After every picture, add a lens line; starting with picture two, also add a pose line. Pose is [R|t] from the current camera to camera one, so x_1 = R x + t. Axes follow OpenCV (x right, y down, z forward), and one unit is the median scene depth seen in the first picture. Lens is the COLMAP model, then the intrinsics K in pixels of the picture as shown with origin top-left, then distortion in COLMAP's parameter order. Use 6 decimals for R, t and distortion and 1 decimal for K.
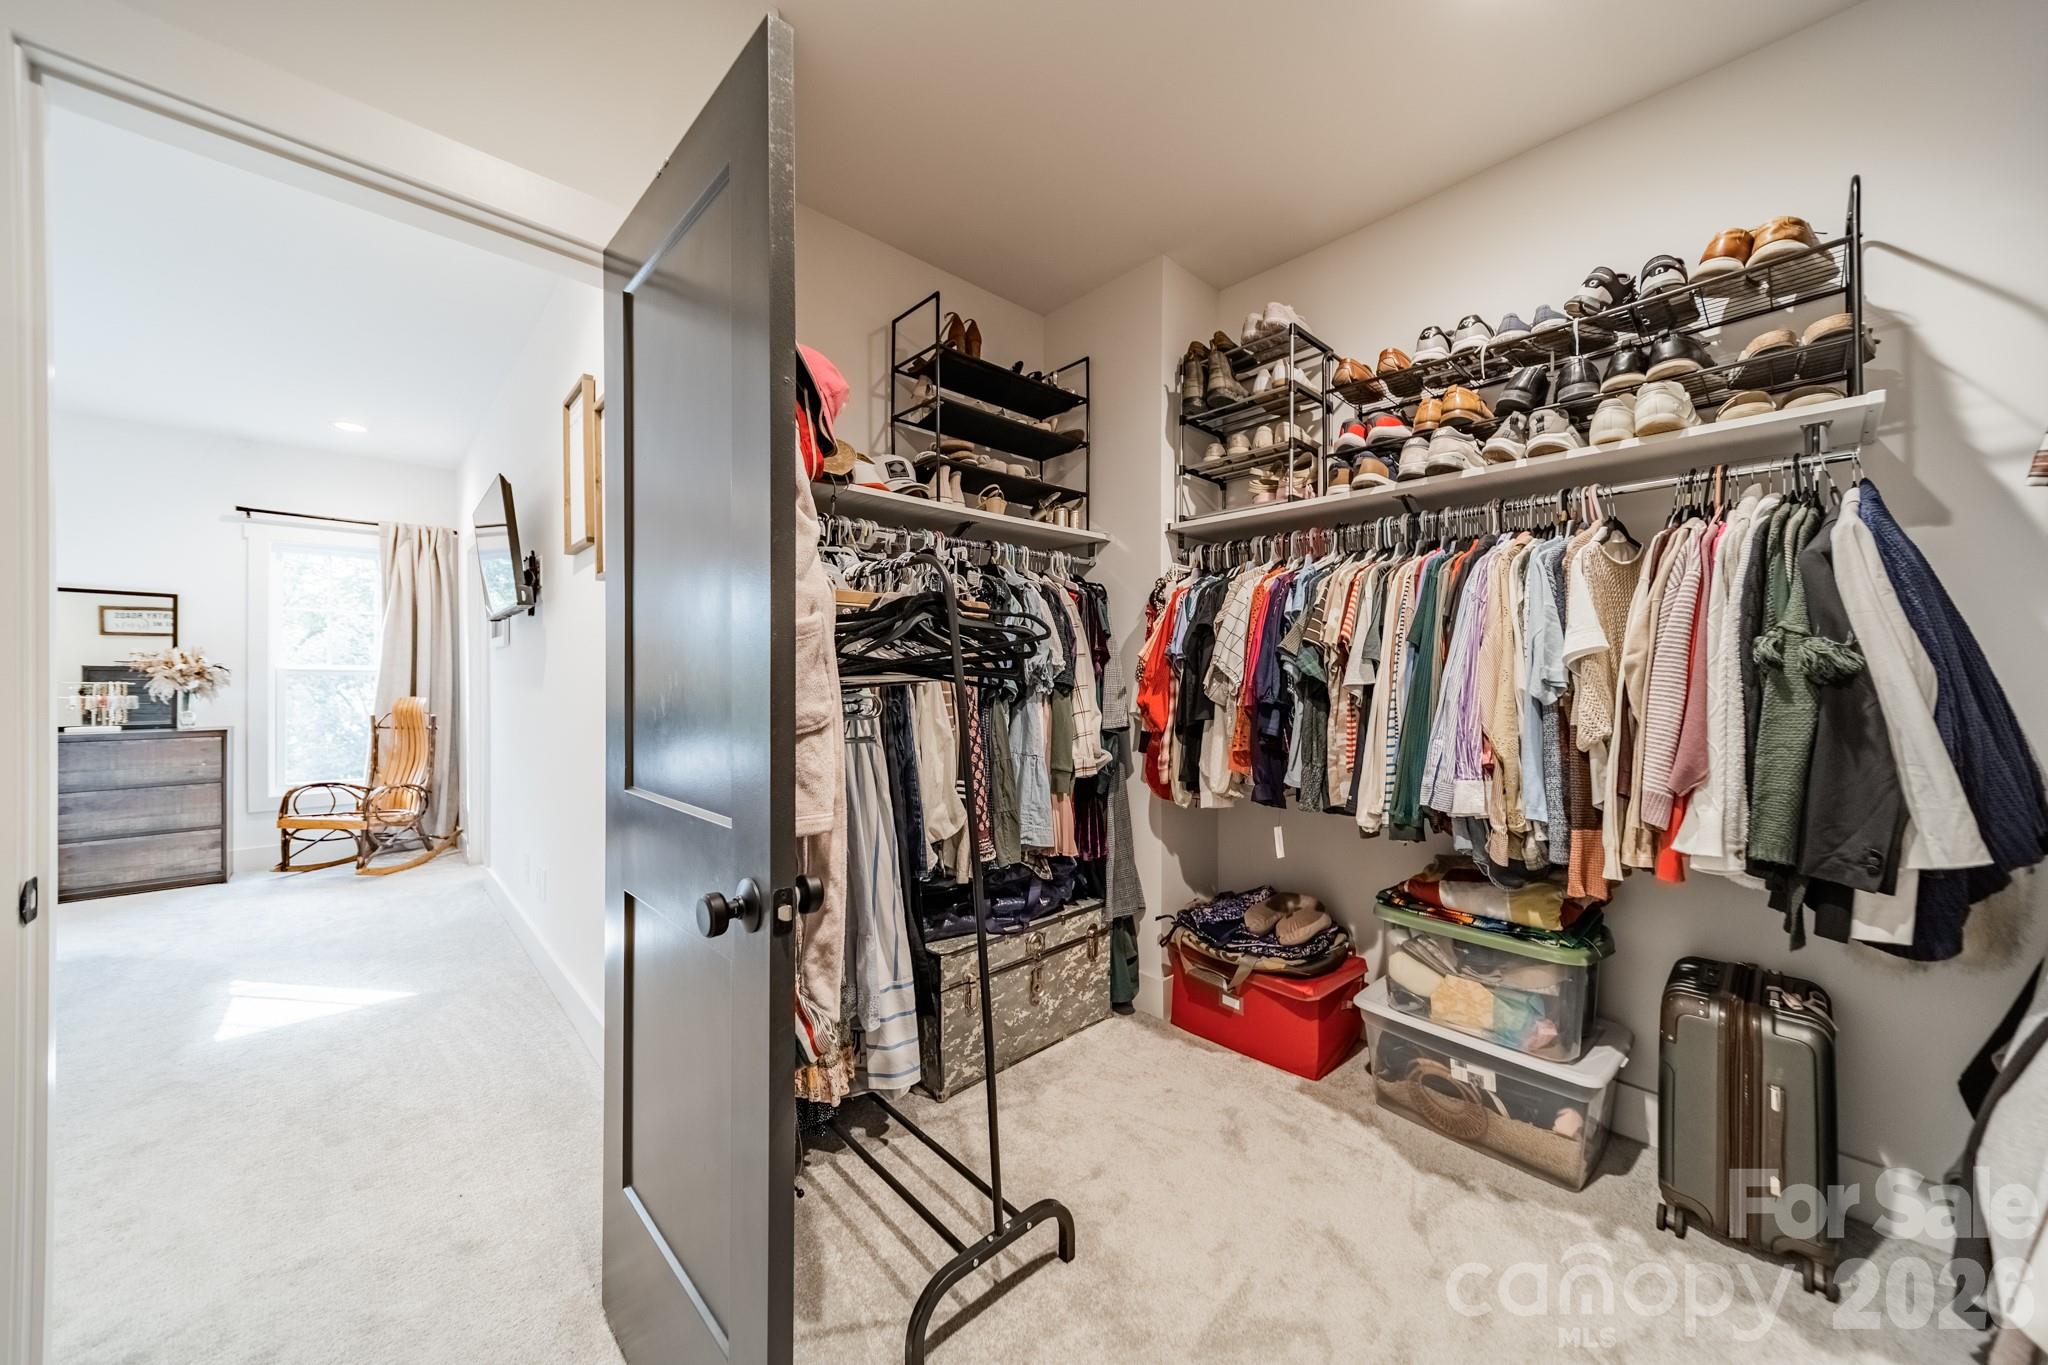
lens RADIAL K [[719.6, 0, 1022.5], [0, 719.6, 676.2], [0, 0, 1]] dist [0.003004, 0.000172]
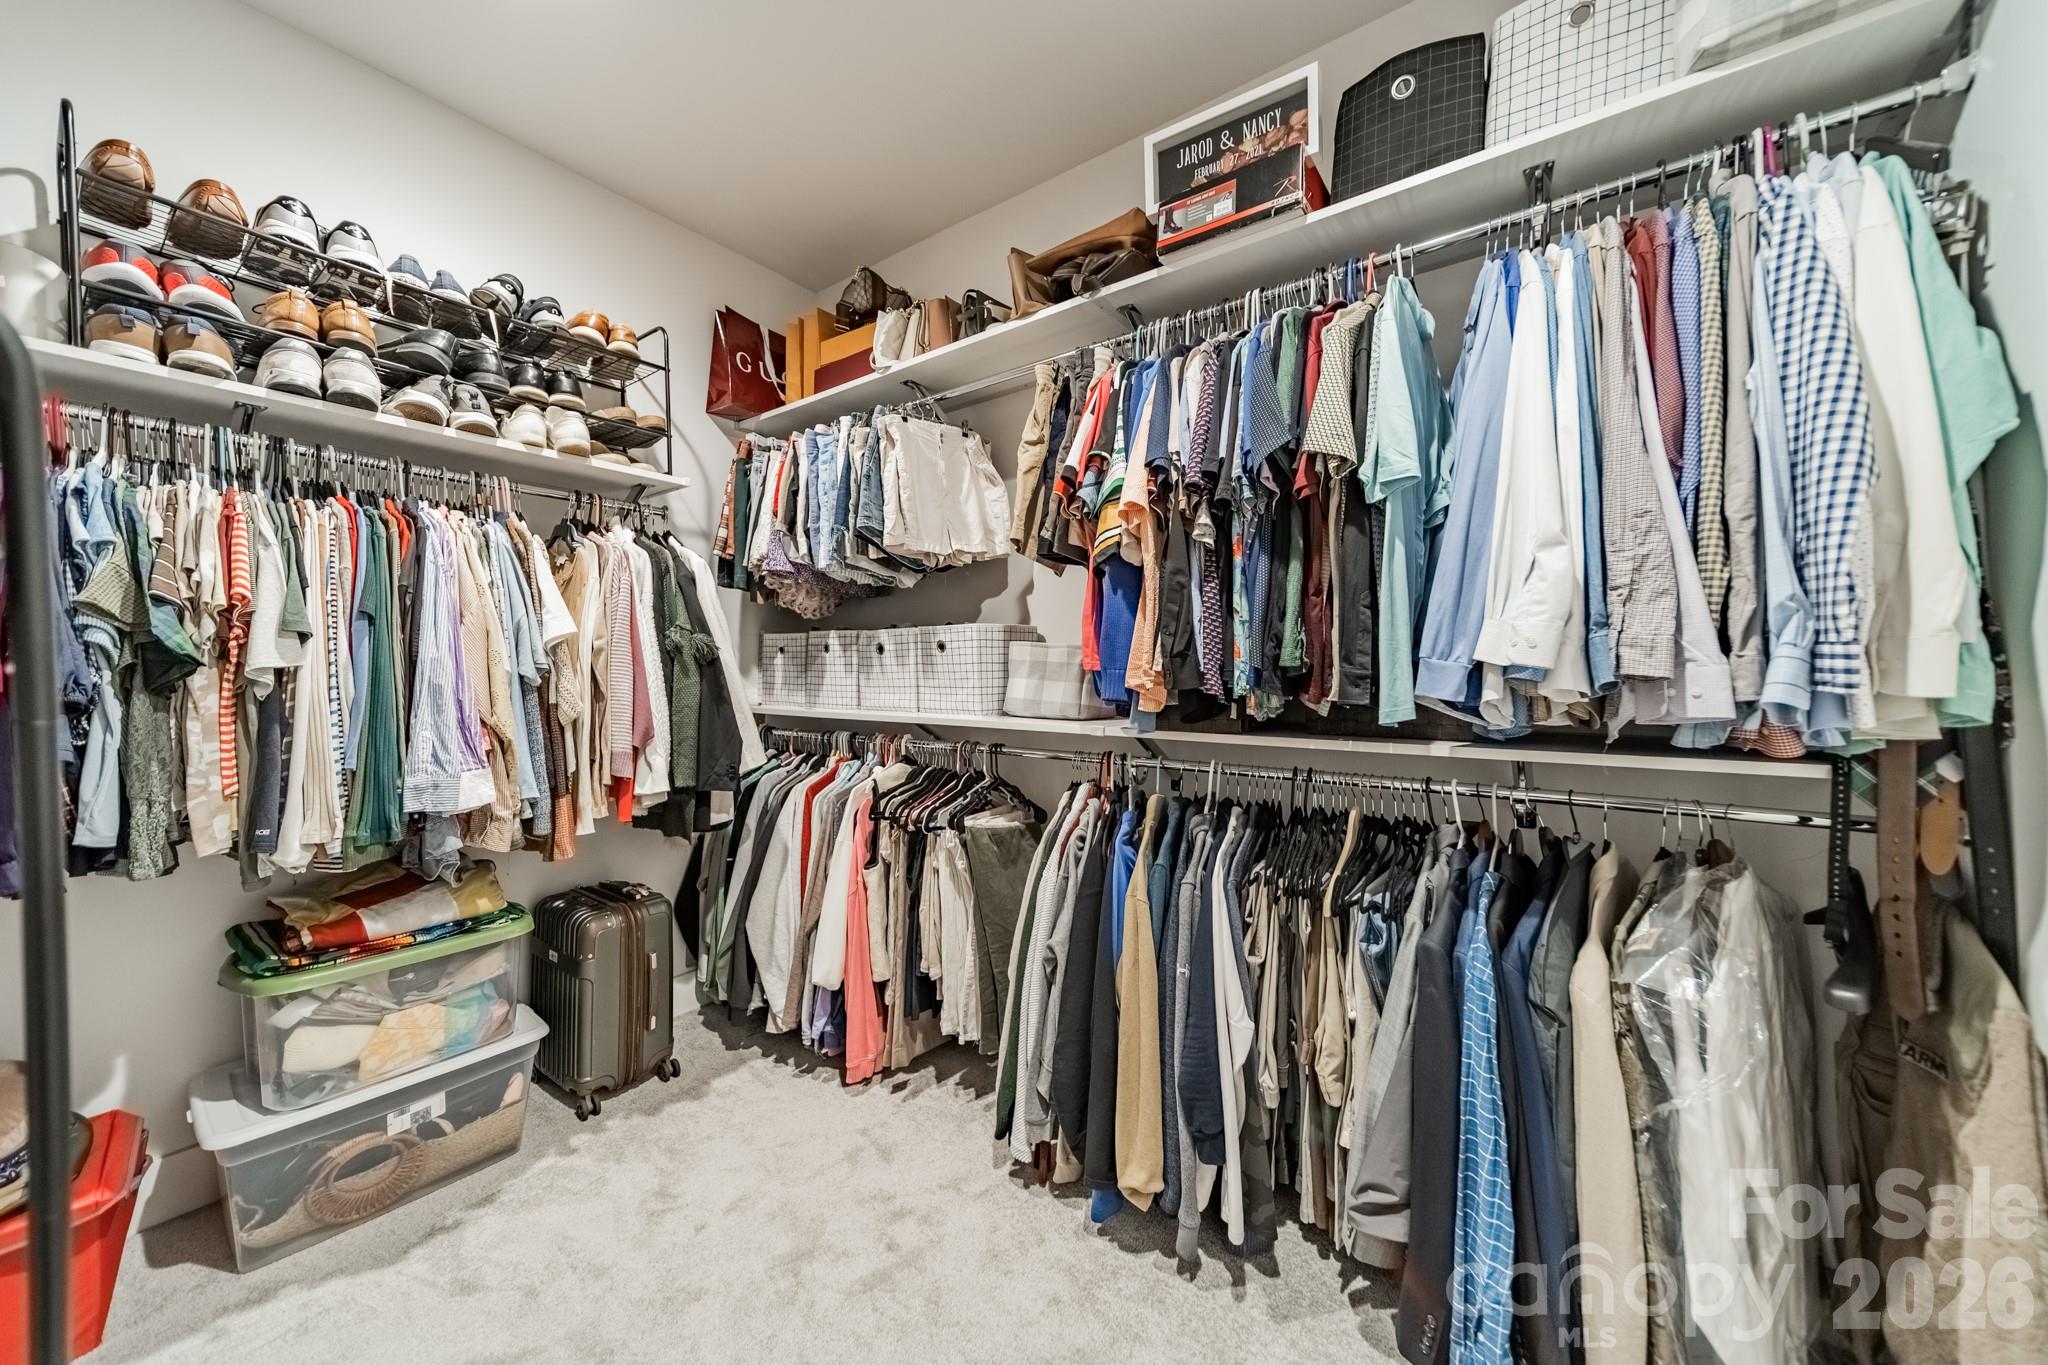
lens RADIAL K [[719.6, 0, 1022.5], [0, 719.6, 676.2], [0, 0, 1]] dist [0.003004, 0.000172]
pose [[-0.191308, -0.006096, 0.981511, -0.378755], [0.006038, 0.999954, 0.007388, 0.020887], [-0.981512, 0.007339, -0.191262, 0.451565]]
